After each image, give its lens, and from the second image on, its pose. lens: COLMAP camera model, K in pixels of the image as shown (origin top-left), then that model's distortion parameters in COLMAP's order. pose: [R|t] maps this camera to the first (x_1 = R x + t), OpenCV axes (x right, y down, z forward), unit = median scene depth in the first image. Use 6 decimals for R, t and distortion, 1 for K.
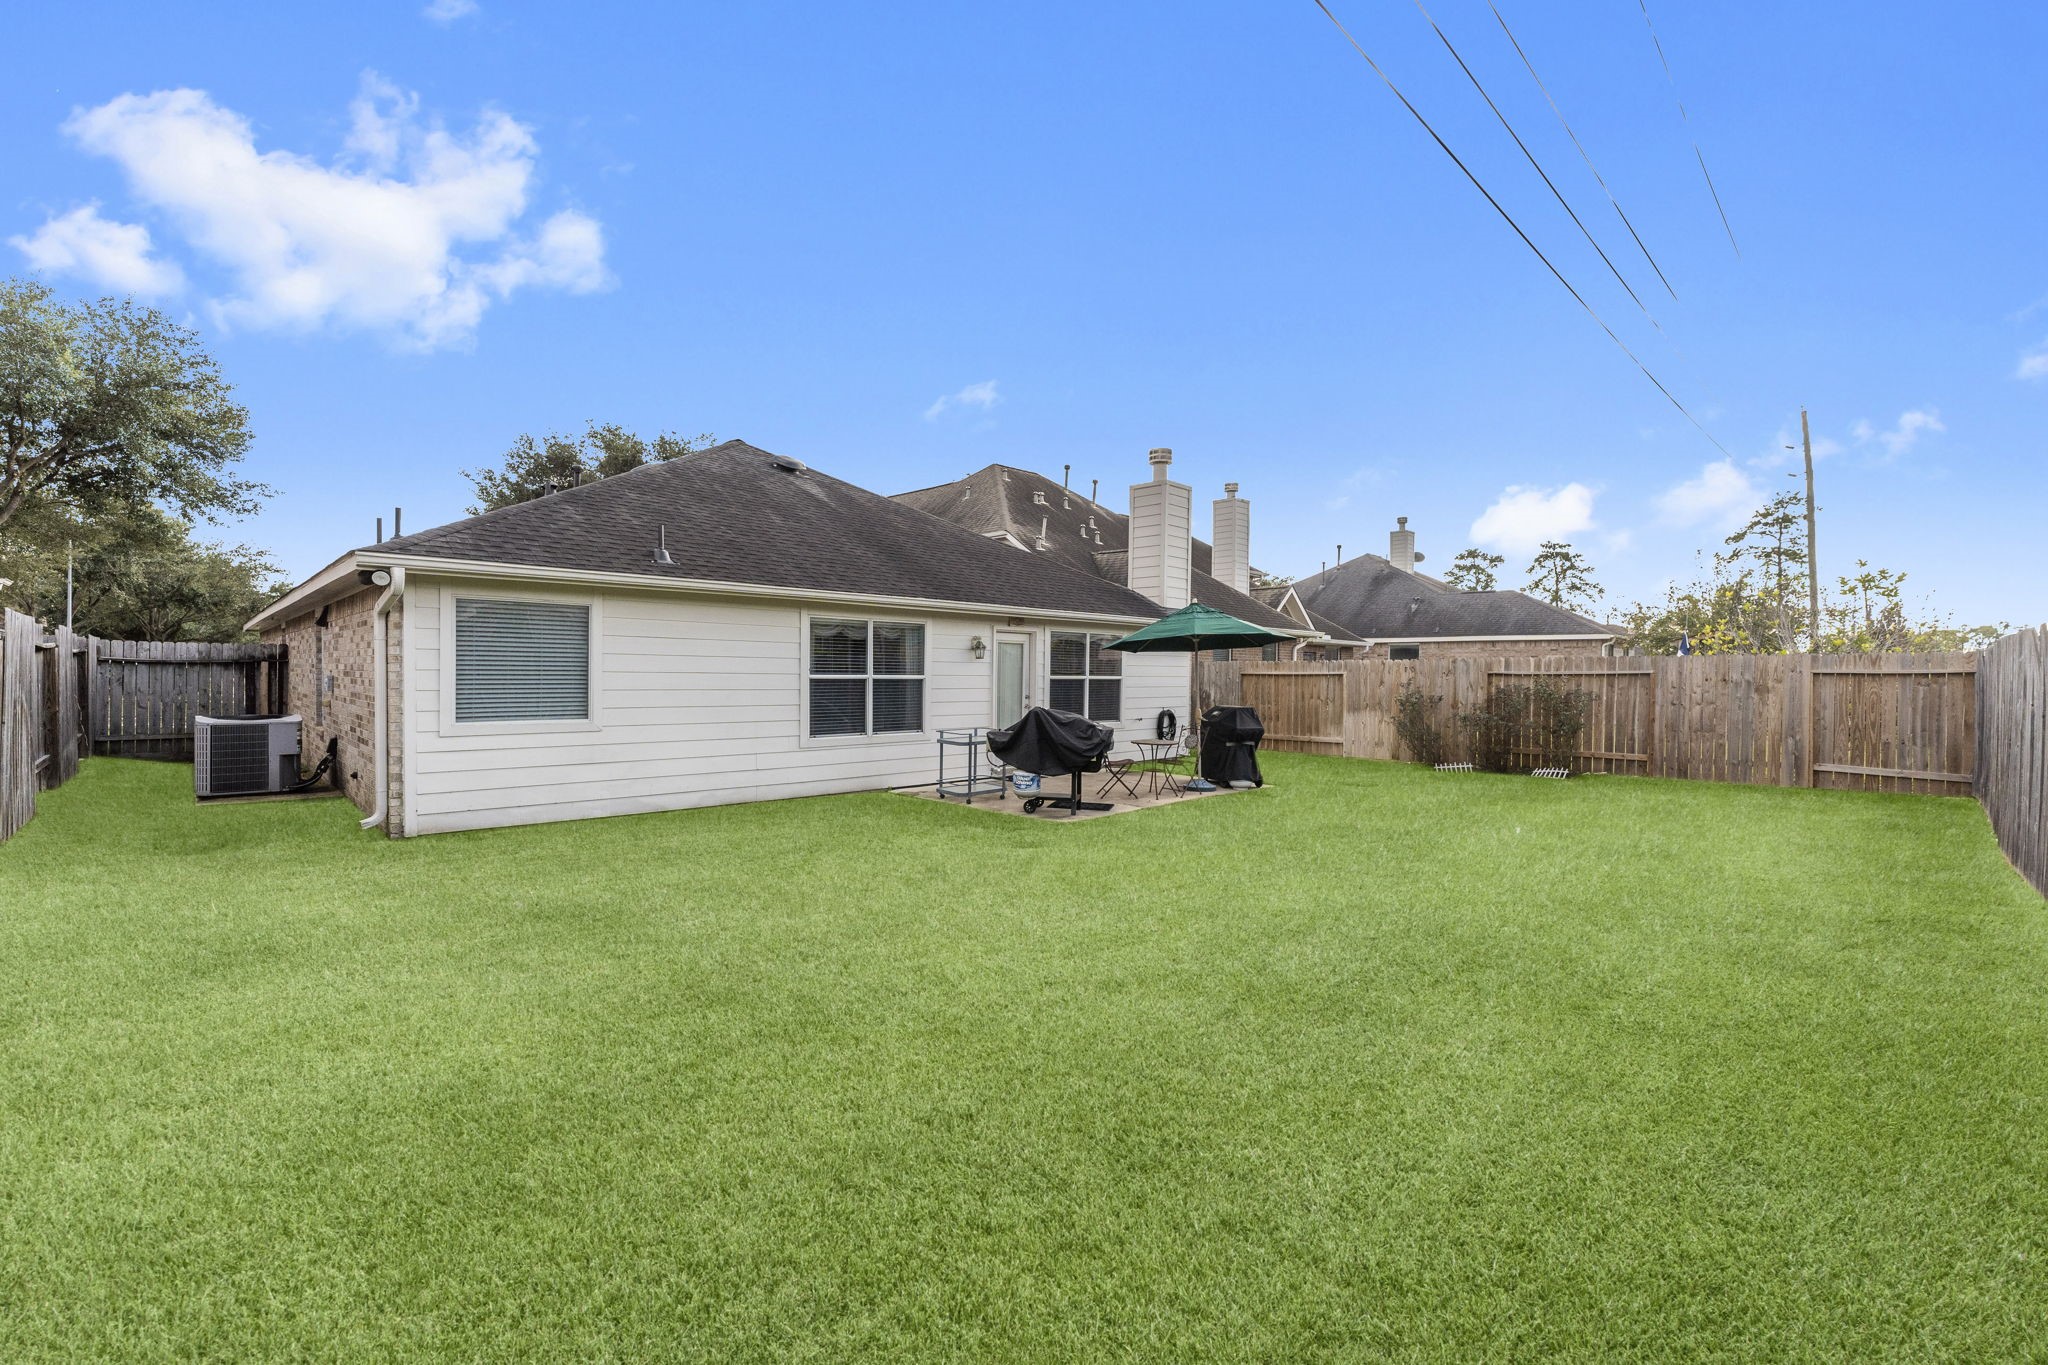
lens RADIAL K [[825.2, 0, 1014.5], [0, 825.2, 689.1], [0, 0, 1]] dist [0.002948, 0.000785]
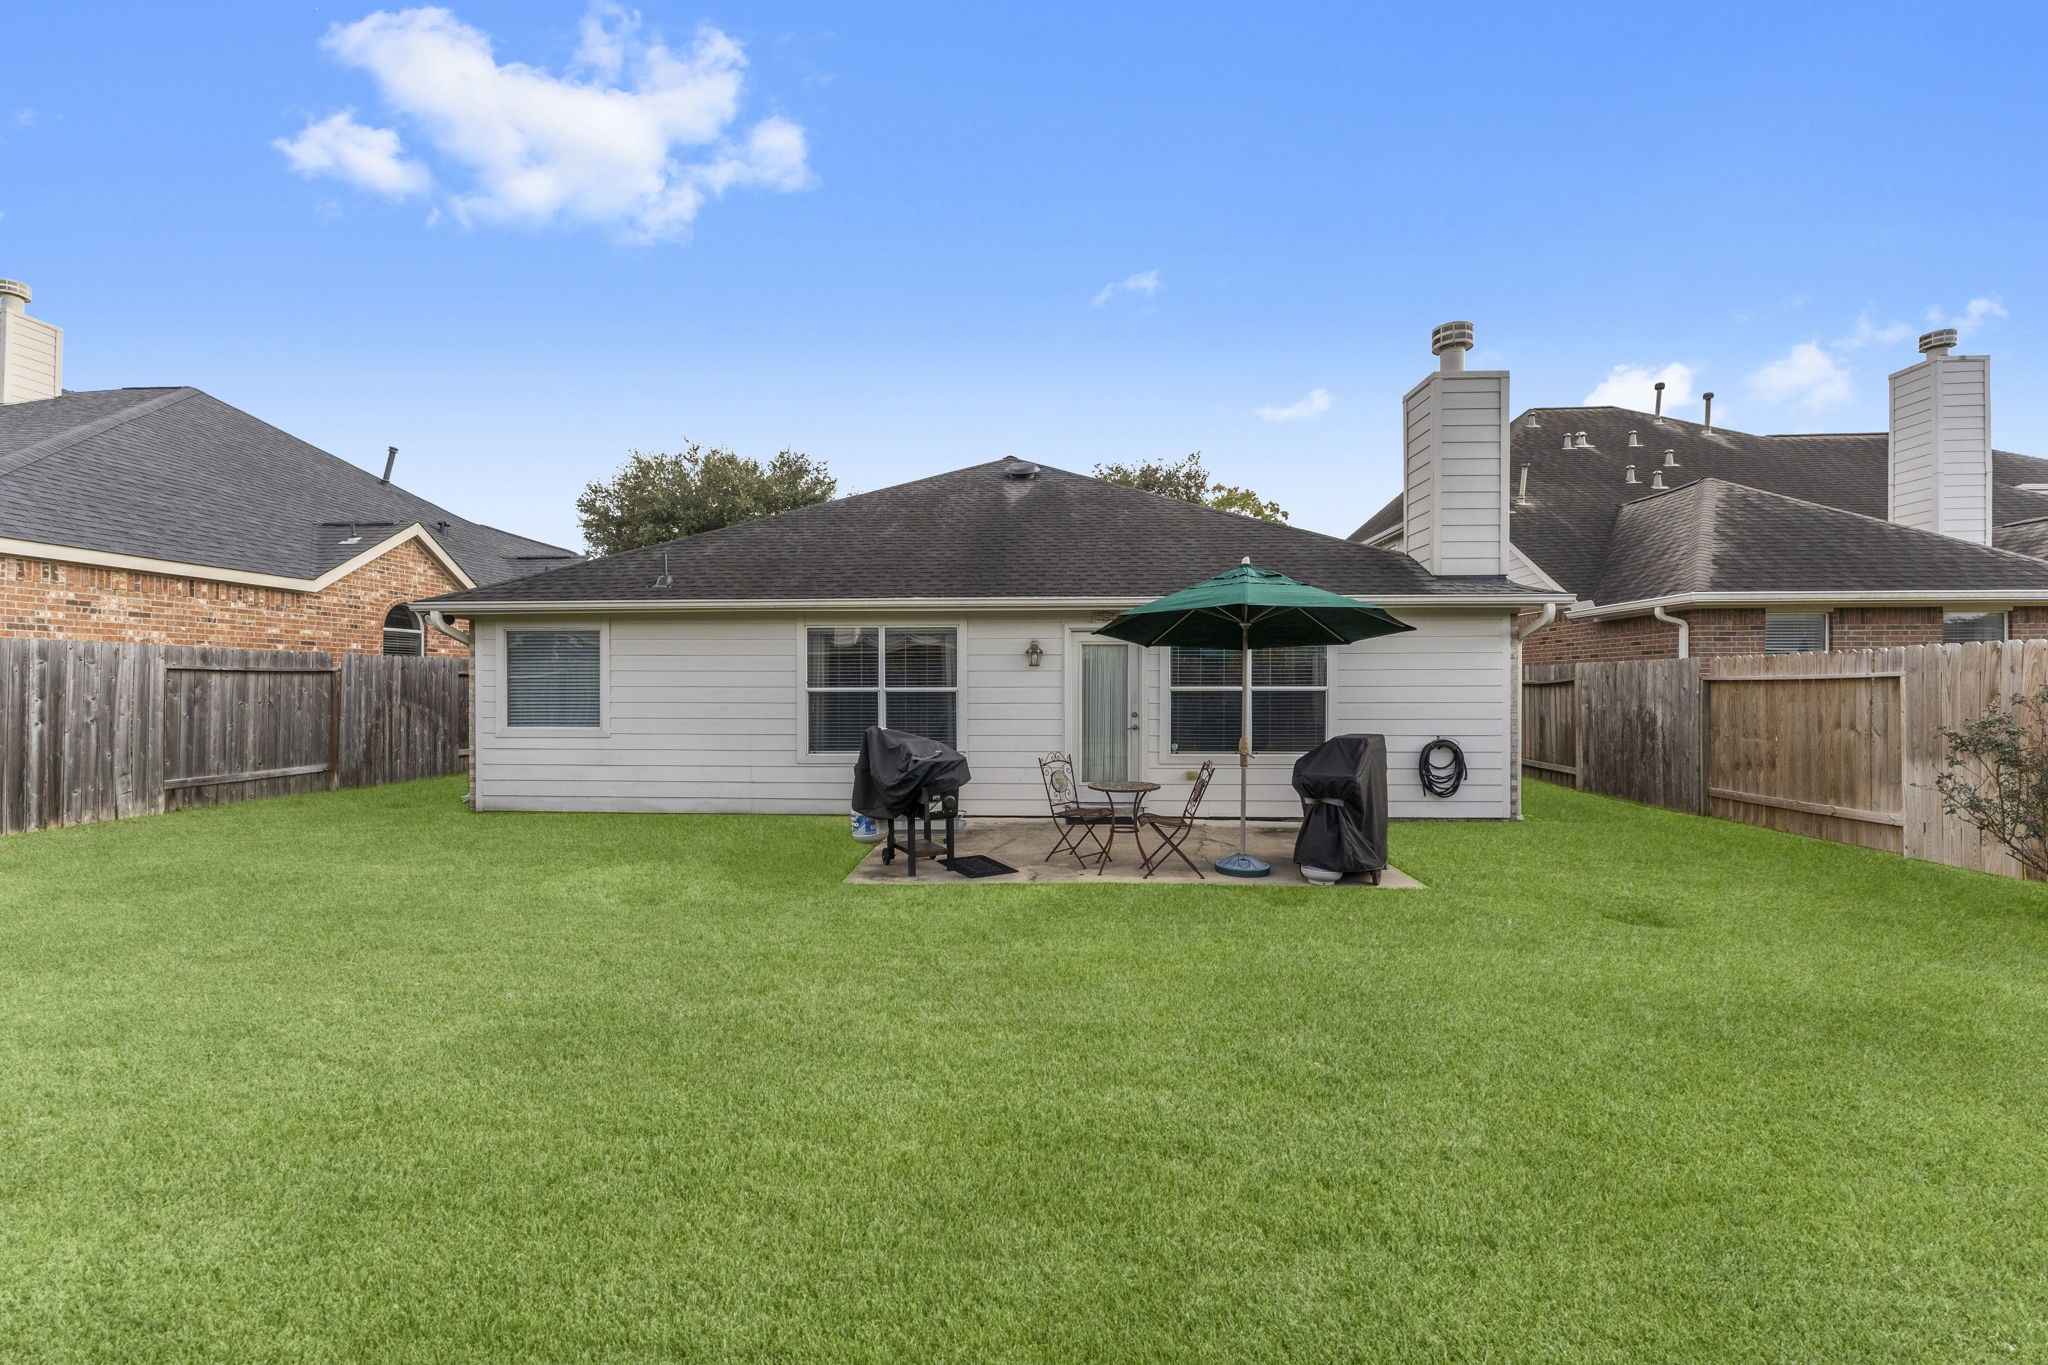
lens RADIAL K [[825.2, 0, 1033.5], [0, 825.2, 679.7], [0, 0, 1]] dist [0.002948, 0.000785]
pose [[0.694246, -0.019343, -0.719478, 0.557985], [-0.006097, 0.999445, -0.032753, 0.002688], [0.719712, 0.027125, 0.693742, 0.465748]]
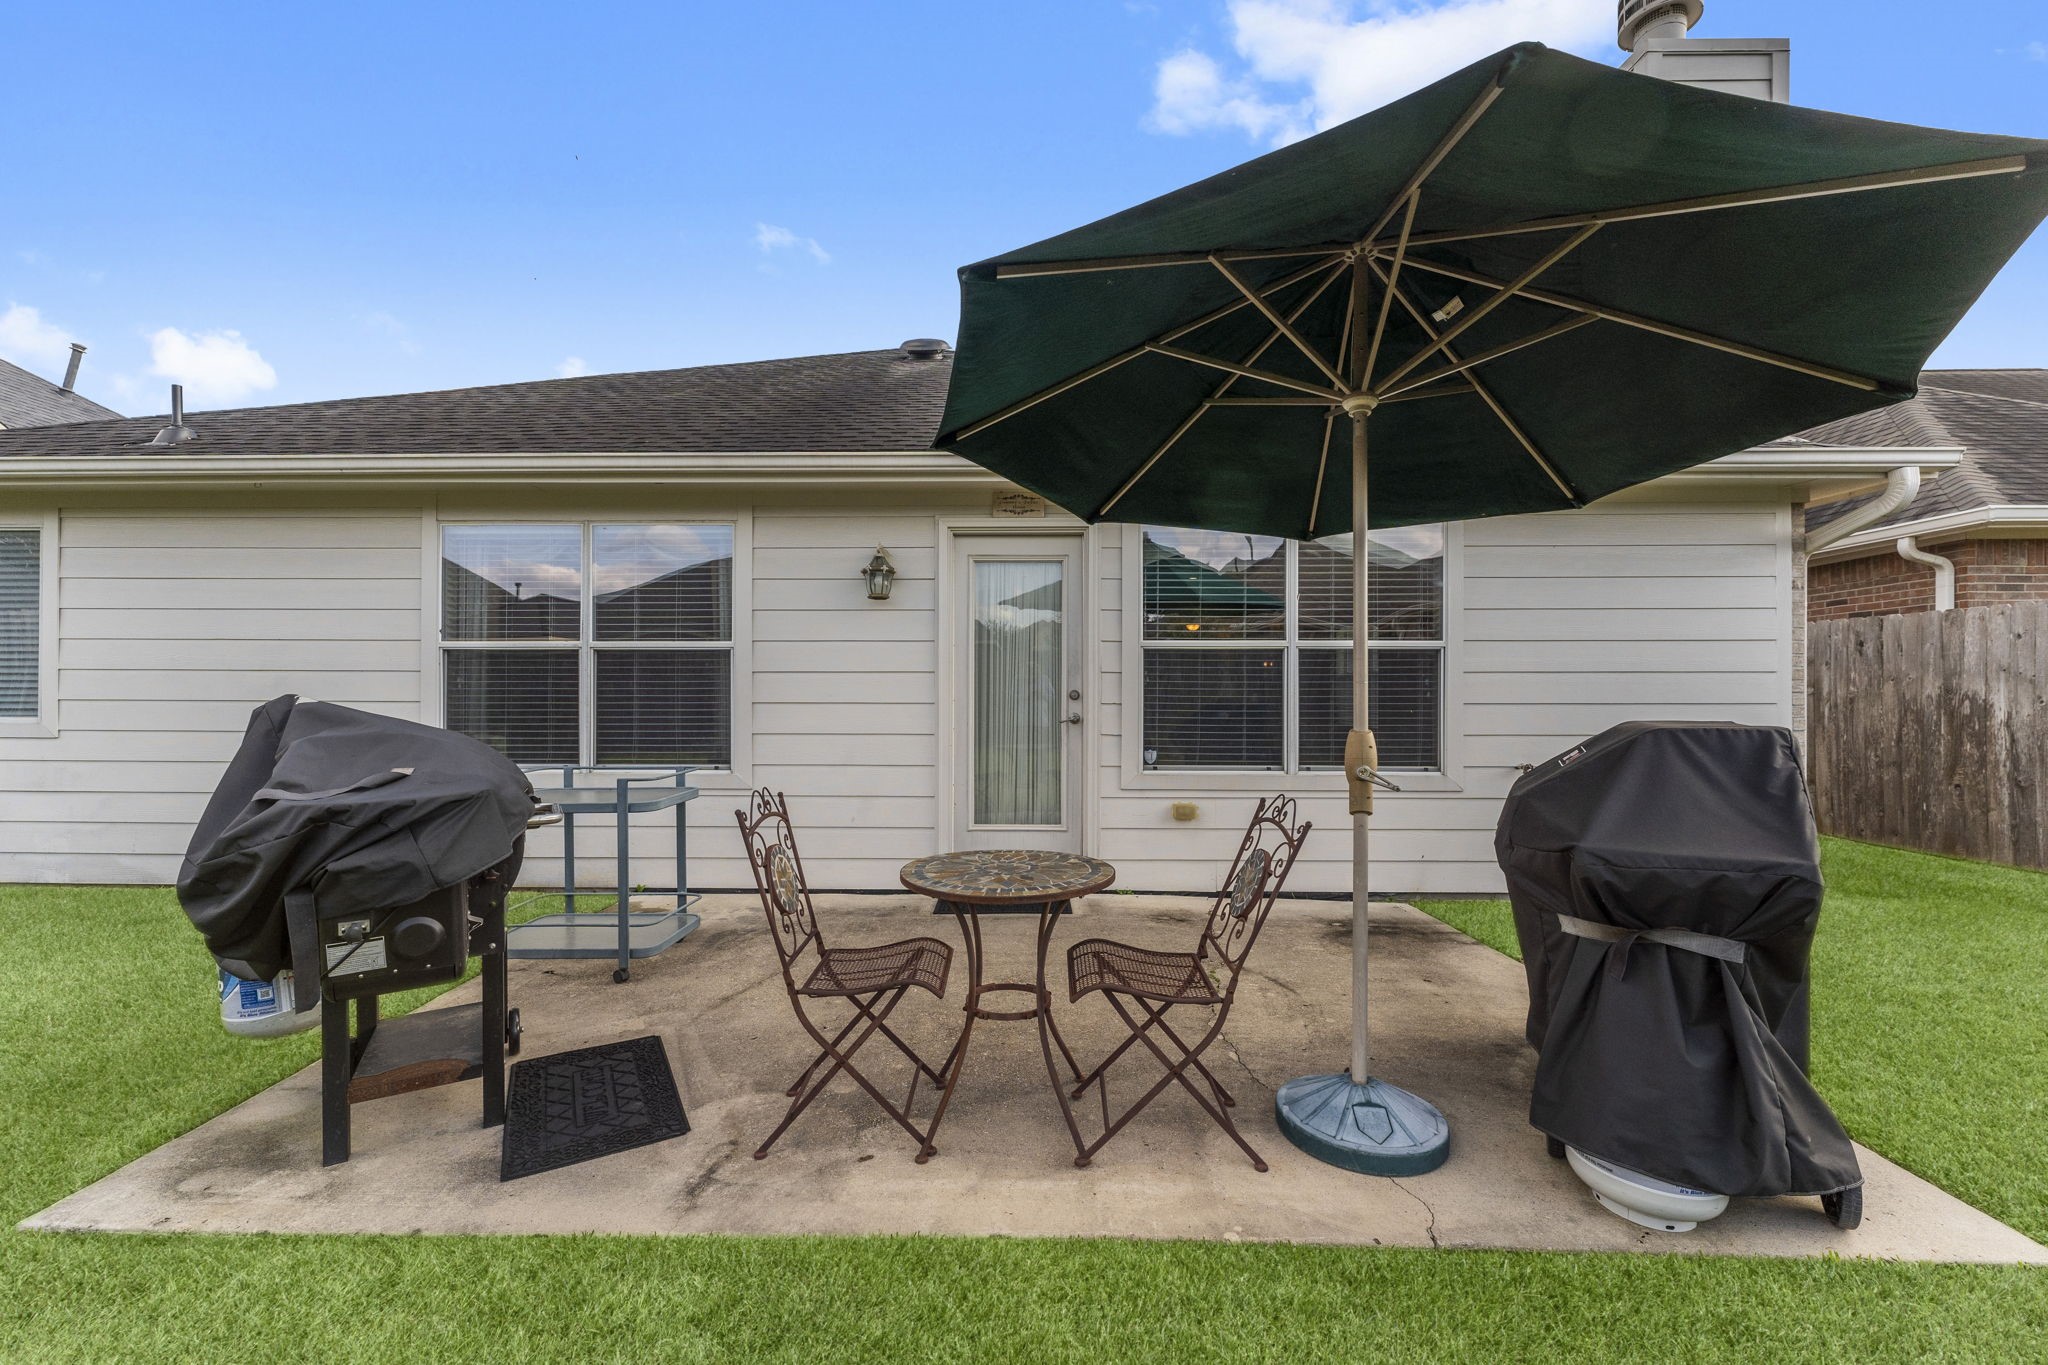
lens RADIAL K [[827.5, 0, 1022.6], [0, 827.5, 684.2], [0, 0, 1]] dist [0.002945, -0.000234]
pose [[0.711741, -0.020943, -0.702130, 0.311566], [-0.009029, 0.999200, -0.038957, 0.022175], [0.702384, 0.034067, 0.710982, 0.794905]]
